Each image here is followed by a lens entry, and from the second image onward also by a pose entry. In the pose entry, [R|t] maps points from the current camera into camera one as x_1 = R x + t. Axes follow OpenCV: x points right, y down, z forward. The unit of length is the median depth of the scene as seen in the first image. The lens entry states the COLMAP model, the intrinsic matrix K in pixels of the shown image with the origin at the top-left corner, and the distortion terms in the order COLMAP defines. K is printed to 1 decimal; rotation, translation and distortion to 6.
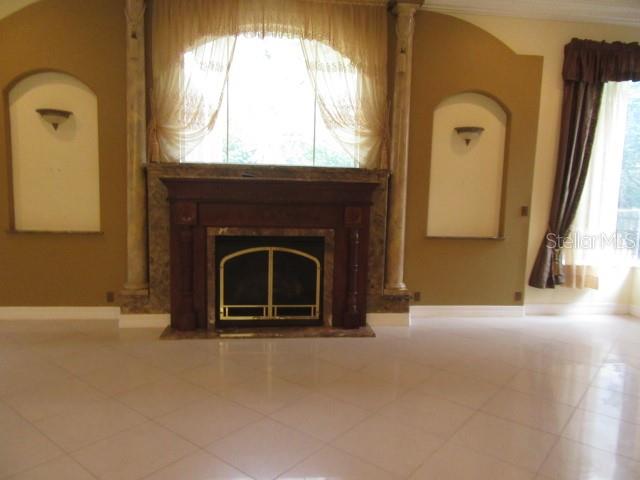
lens RADIAL K [[472.0, 0, 317.9], [0, 472.0, 242.8], [0, 0, 1]] dist [-0.017612, 0.020771]
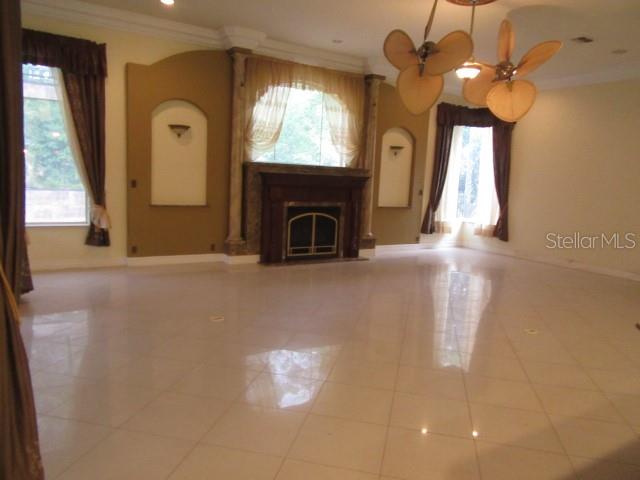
lens RADIAL K [[472.0, 0, 322.0], [0, 472.0, 241.0], [0, 0, 1]] dist [-0.017612, 0.020771]
pose [[0.901544, -0.042311, 0.430613, -0.803234], [0.026008, 0.998707, 0.043681, 0.036101], [-0.431905, -0.028181, 0.901479, -0.571791]]
